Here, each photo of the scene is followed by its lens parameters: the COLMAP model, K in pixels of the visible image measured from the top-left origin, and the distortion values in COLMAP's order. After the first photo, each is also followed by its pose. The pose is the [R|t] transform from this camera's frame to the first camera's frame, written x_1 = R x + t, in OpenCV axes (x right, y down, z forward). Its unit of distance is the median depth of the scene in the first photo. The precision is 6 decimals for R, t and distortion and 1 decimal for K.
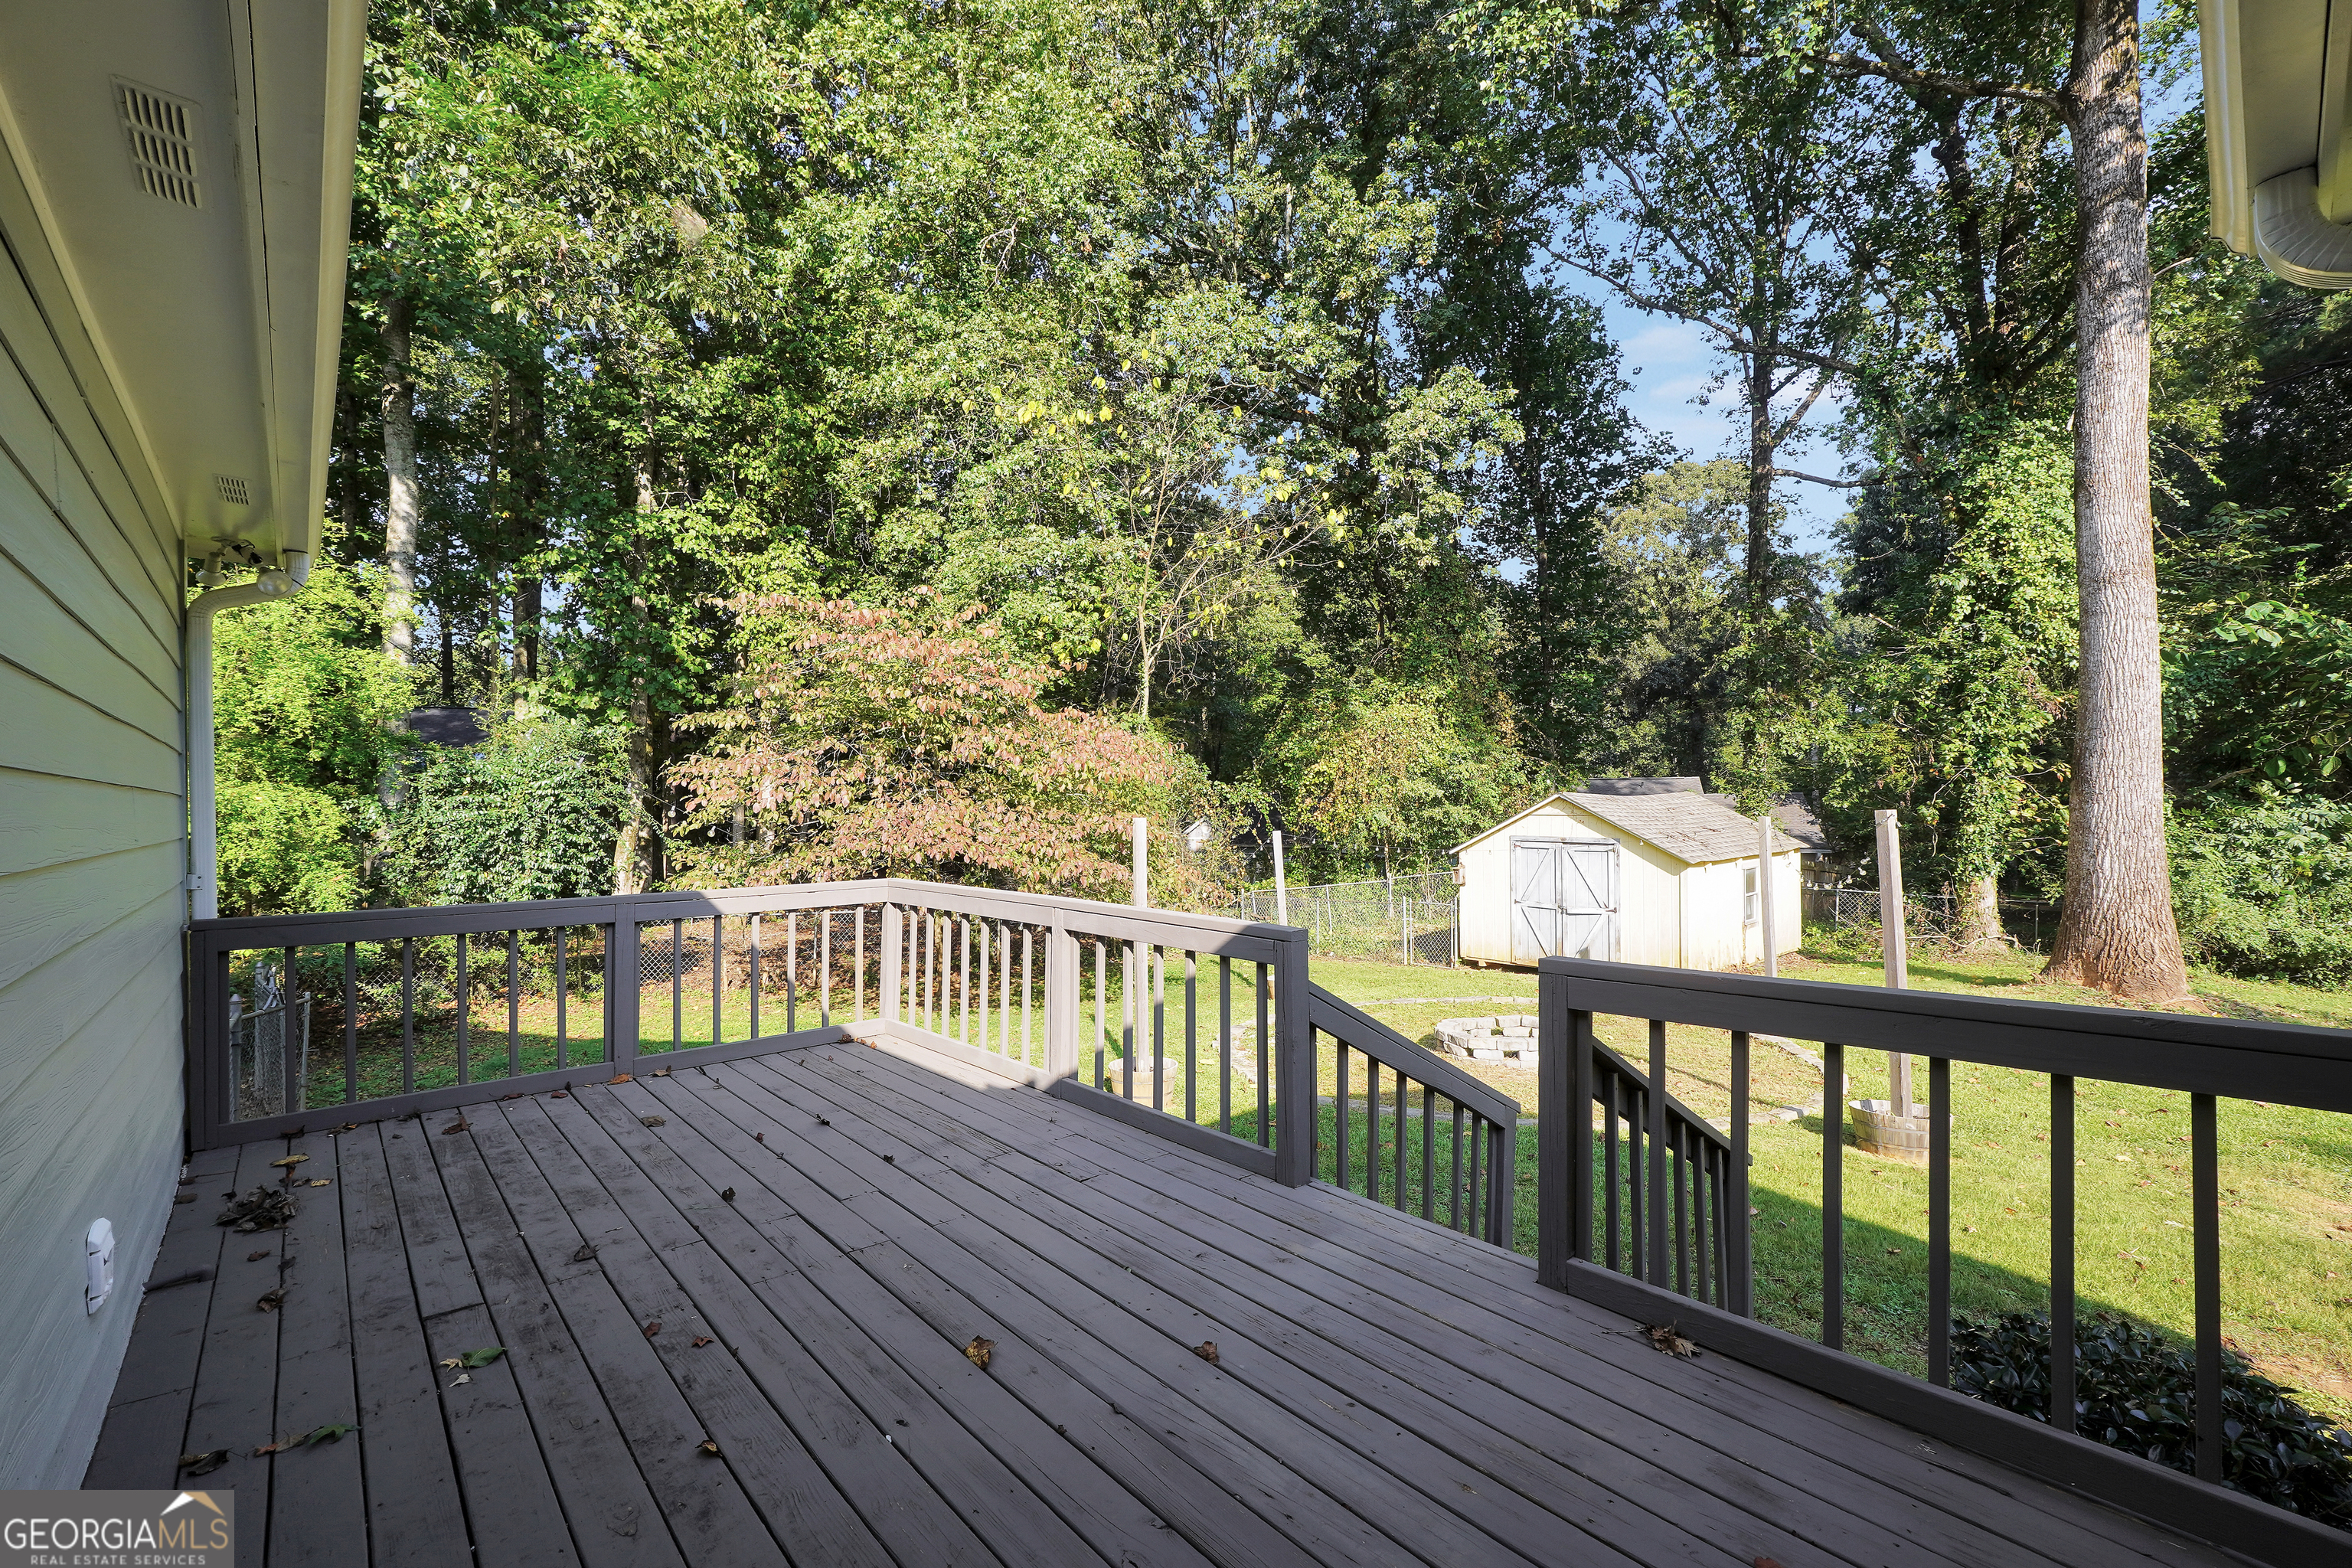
lens RADIAL K [[1006.4, 0, 1157.6], [0, 1006.4, 802.2], [0, 0, 1]] dist [-0.026052, 0.008653]
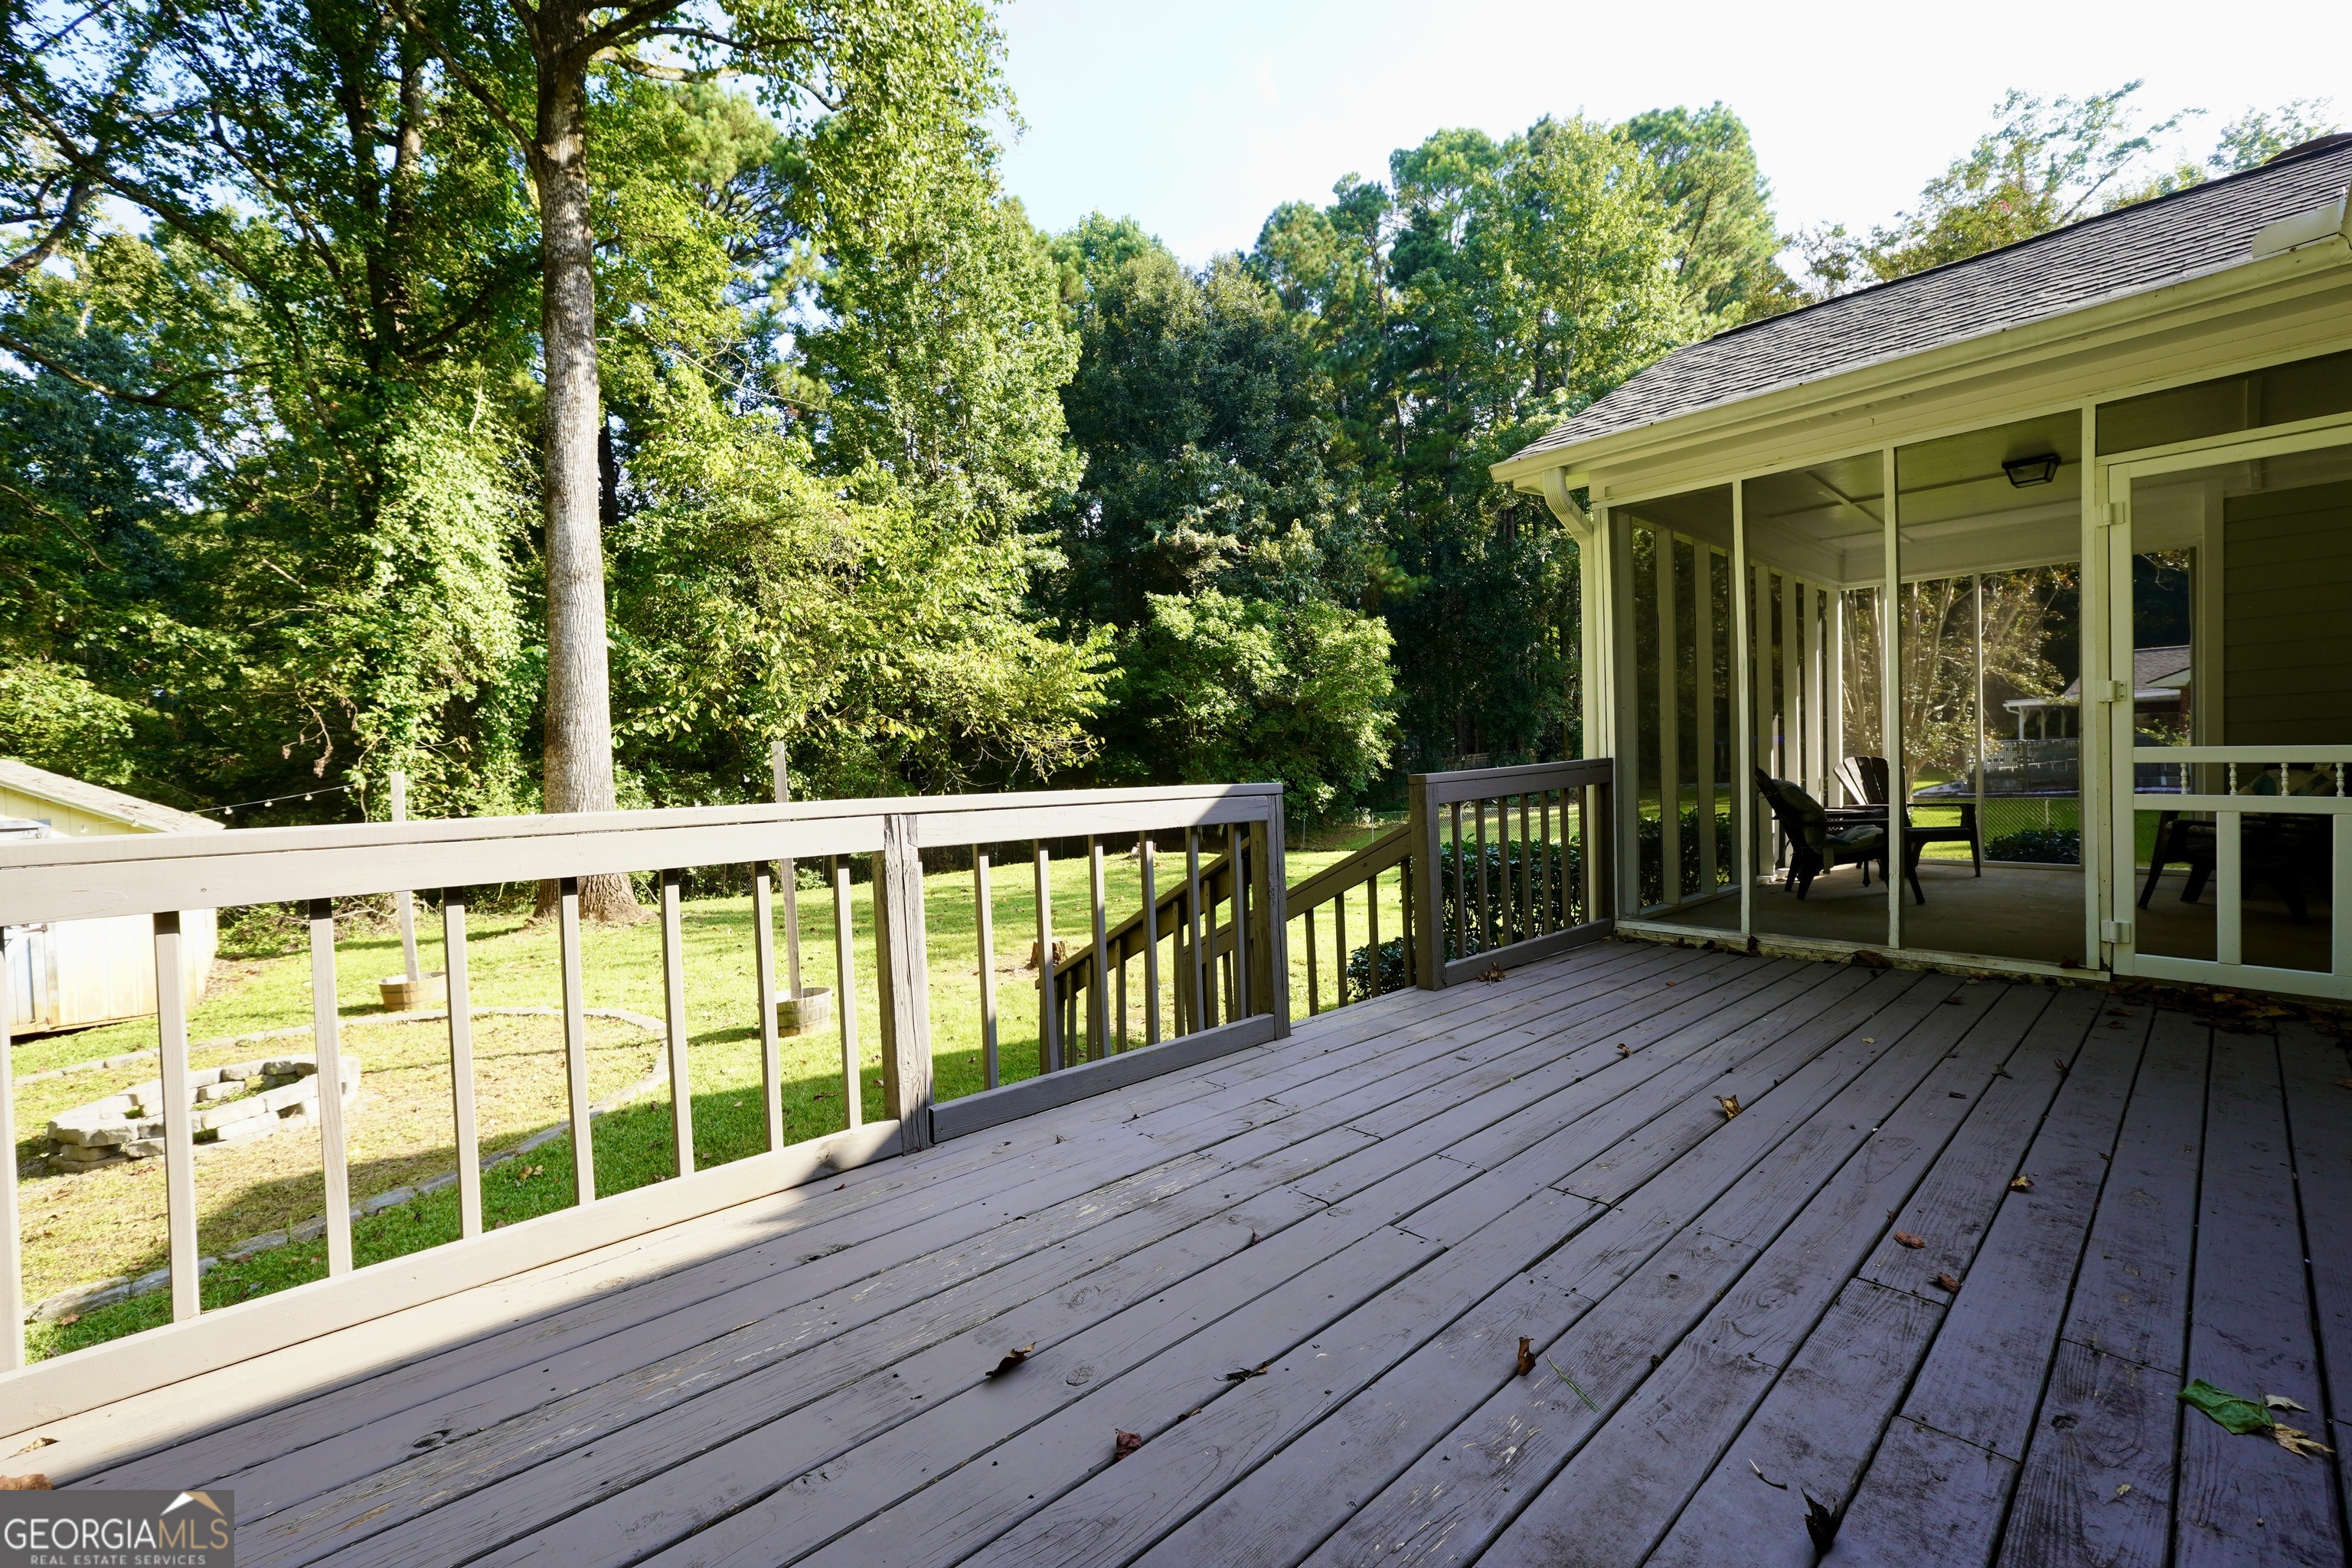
lens RADIAL K [[982.2, 0, 1176.0], [0, 982.2, 784.0], [0, 0, 1]] dist [-0.020635, 0.007644]
pose [[-0.035268, -0.011076, 0.999317, -0.192293], [0.028614, 0.999517, 0.012089, 0.024928], [-0.998968, 0.029021, -0.034934, 0.255562]]
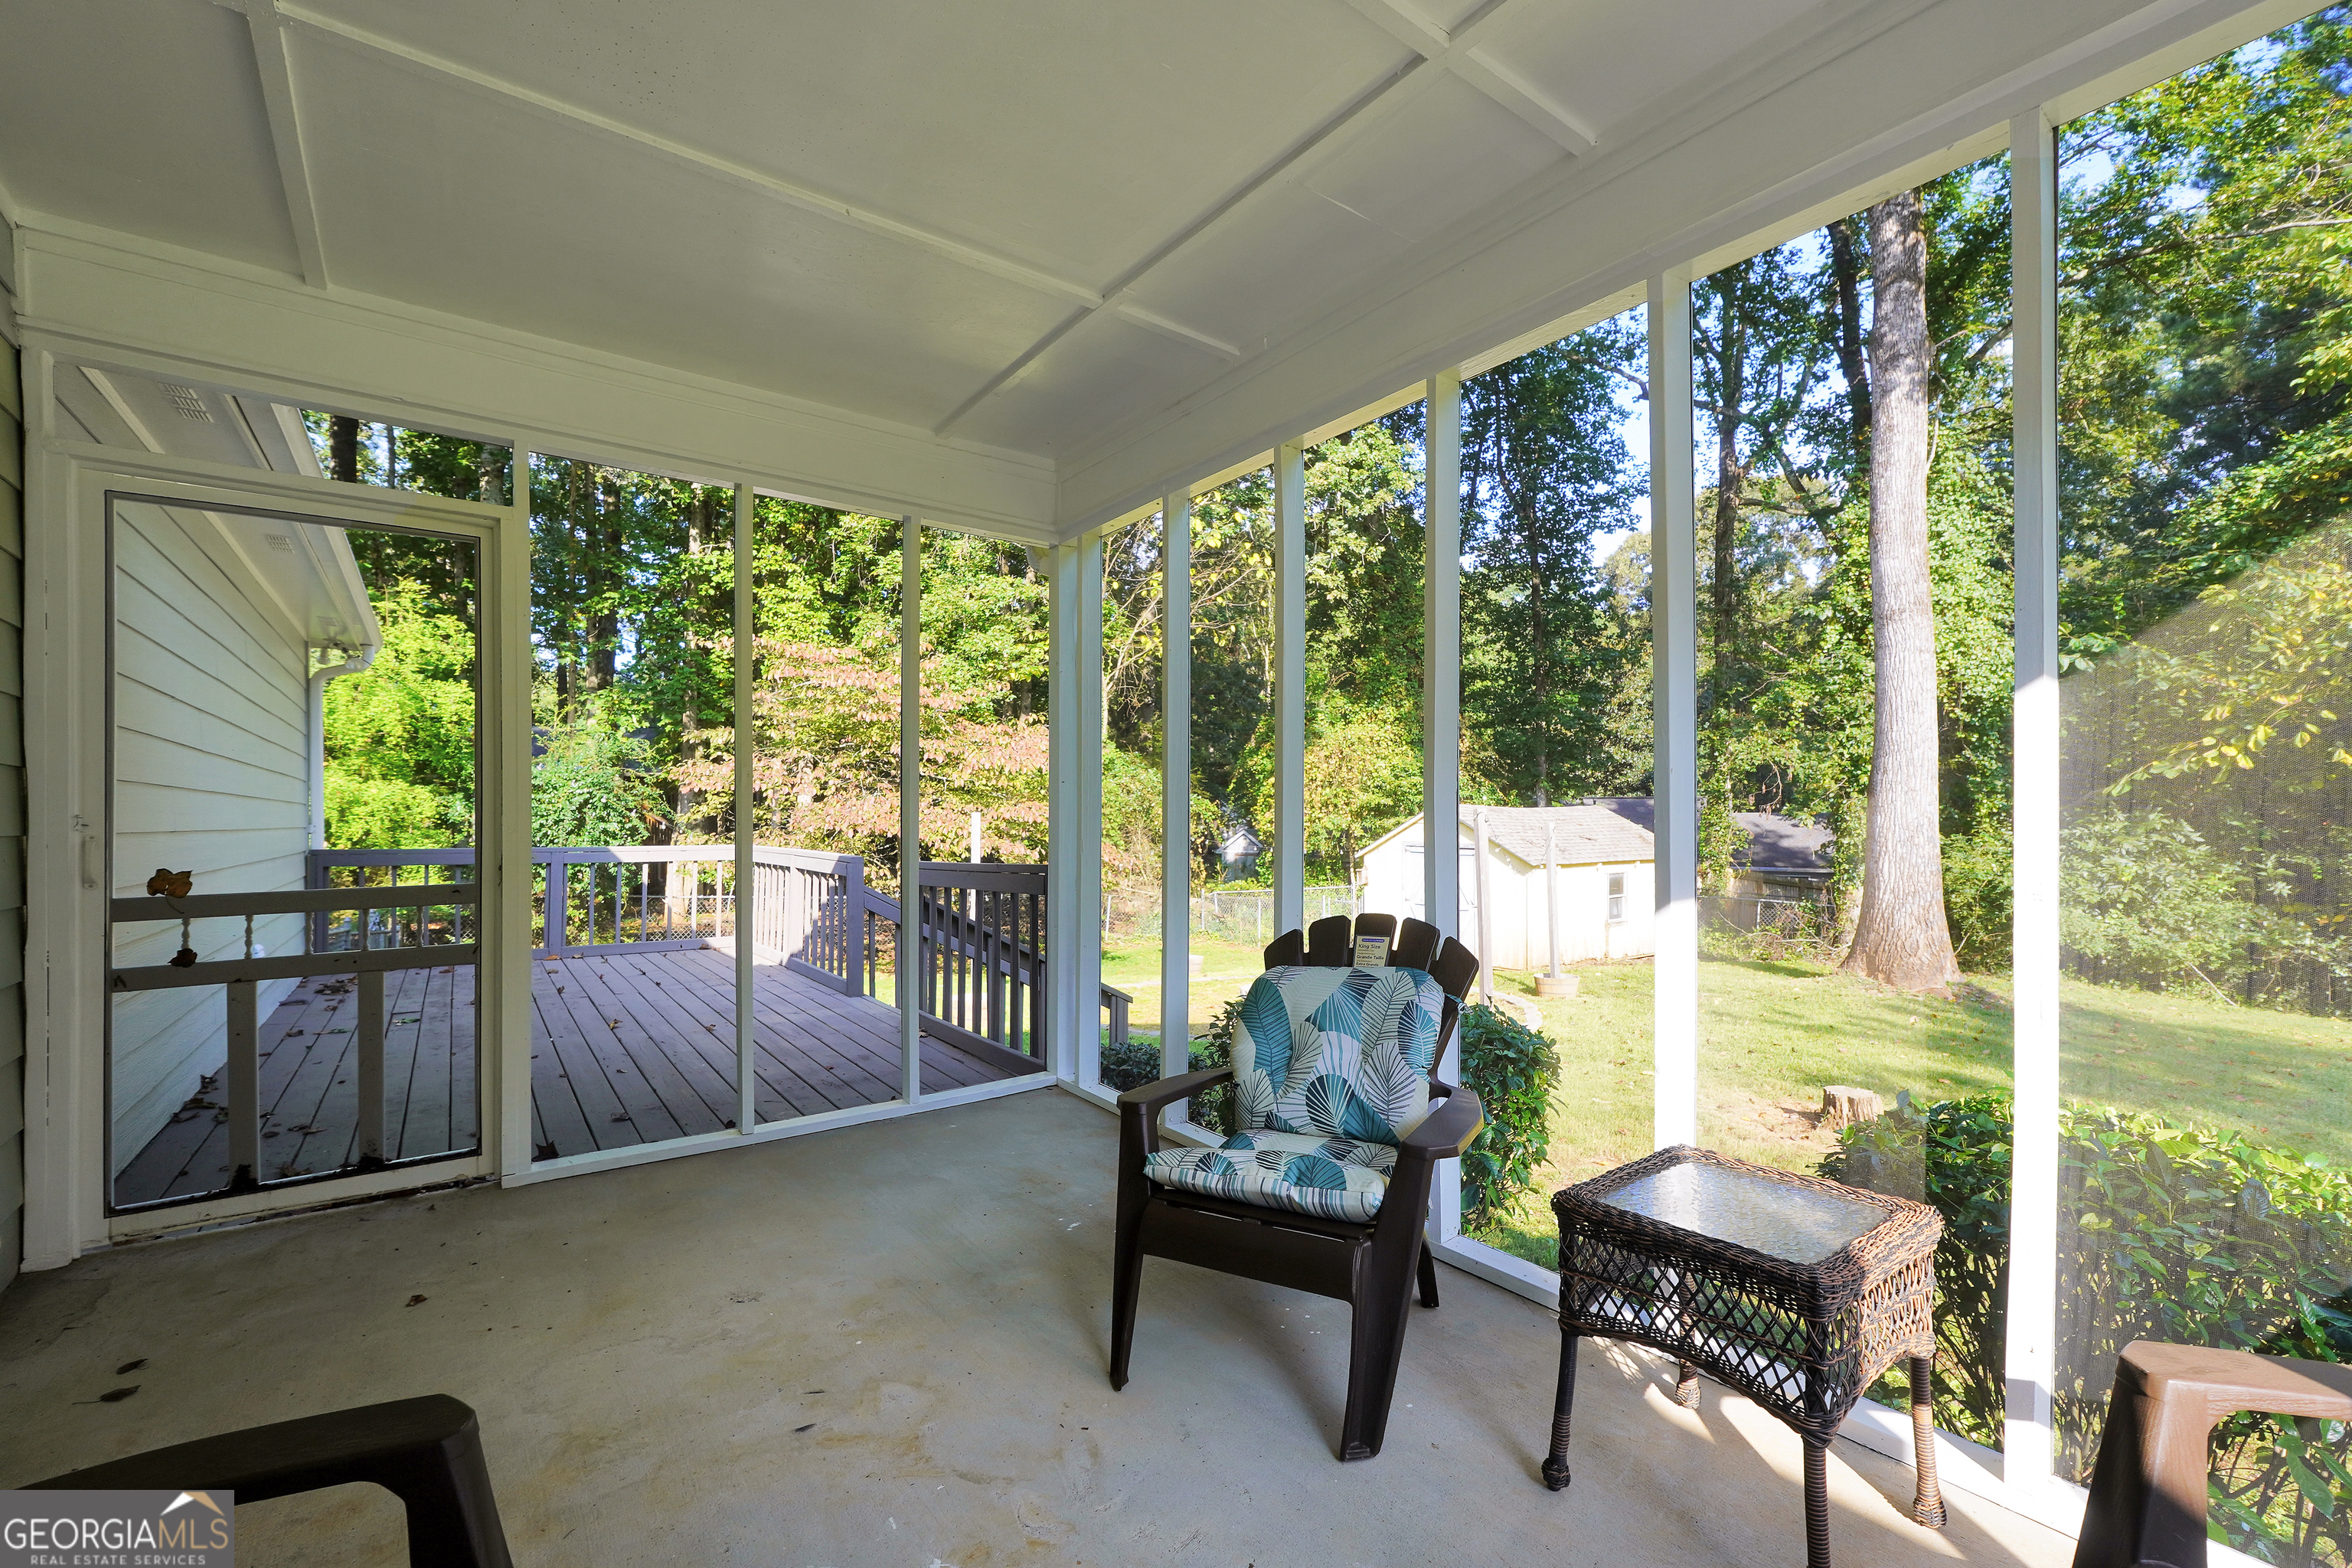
lens RADIAL K [[1028.7, 0, 1159.5], [0, 1028.7, 818.5], [0, 0, 1]] dist [-0.034079, 0.007689]
pose [[0.994985, 0.013474, -0.099108, 0.197604], [-0.013673, 0.999906, -0.001325, 0.014114], [0.099080, 0.002673, 0.995076, -0.177317]]
